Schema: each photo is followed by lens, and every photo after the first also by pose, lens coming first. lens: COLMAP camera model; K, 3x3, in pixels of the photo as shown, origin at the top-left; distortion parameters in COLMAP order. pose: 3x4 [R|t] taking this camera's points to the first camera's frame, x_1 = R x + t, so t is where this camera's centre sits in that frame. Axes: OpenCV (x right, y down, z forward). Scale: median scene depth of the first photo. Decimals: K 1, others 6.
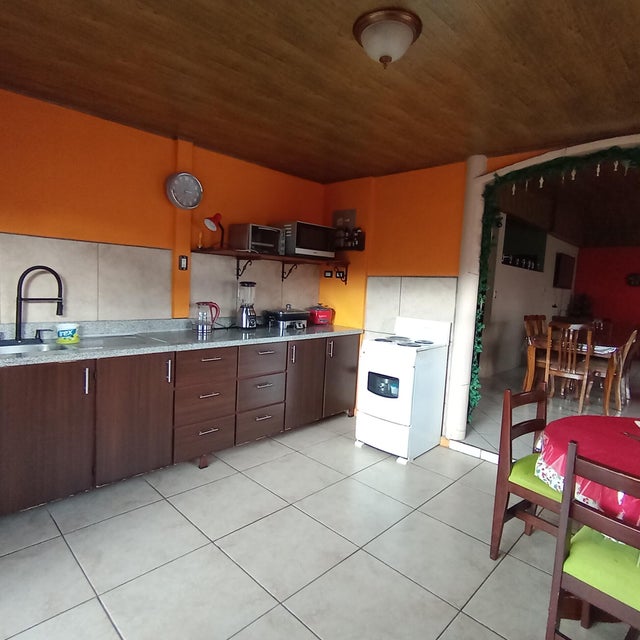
lens RADIAL K [[399.1, 0, 321.2], [0, 399.1, 318.7], [0, 0, 1]] dist [-0.019255, 0.000927]
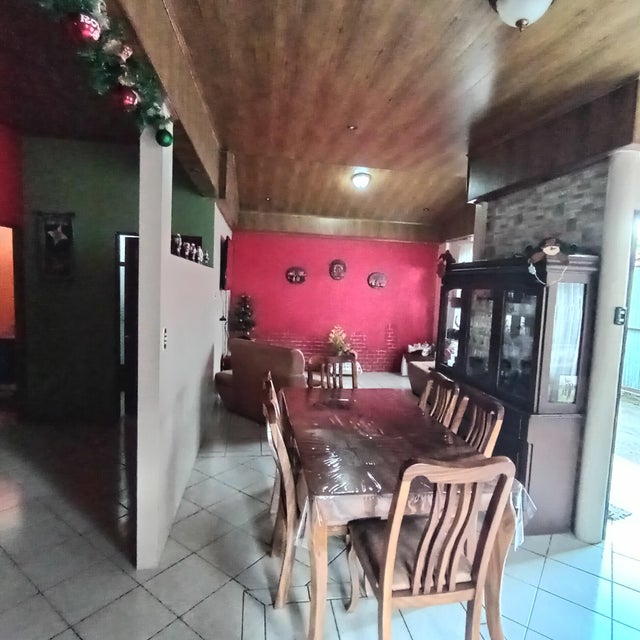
lens RADIAL K [[399.1, 0, 321.4], [0, 399.1, 324.3], [0, 0, 1]] dist [-0.019255, 0.000927]
pose [[0.609712, -0.103020, 0.785899, 0.174815], [0.060955, 0.994675, 0.083098, -0.068335], [-0.790275, -0.002762, 0.612746, 0.477900]]
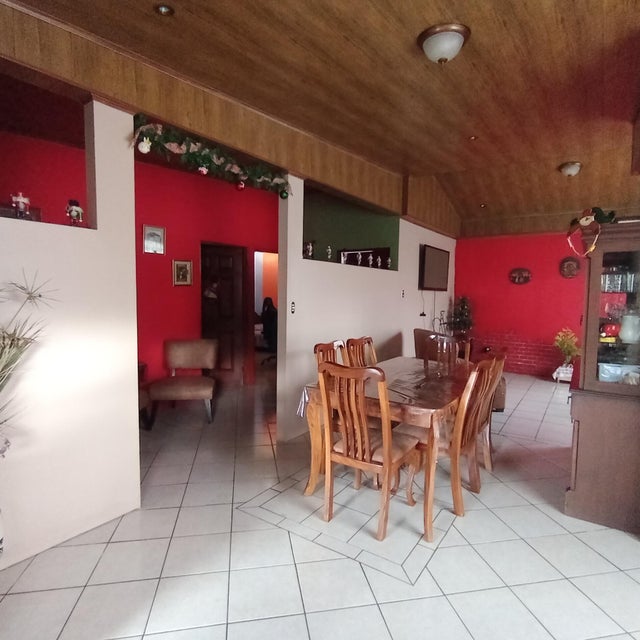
lens RADIAL K [[399.1, 0, 317.9], [0, 399.1, 321.2], [0, 0, 1]] dist [-0.019255, 0.000927]
pose [[0.987159, -0.050372, 0.151594, 0.275564], [0.052066, 0.998618, -0.007222, -0.023916], [-0.151020, 0.015022, 0.988416, 0.272528]]
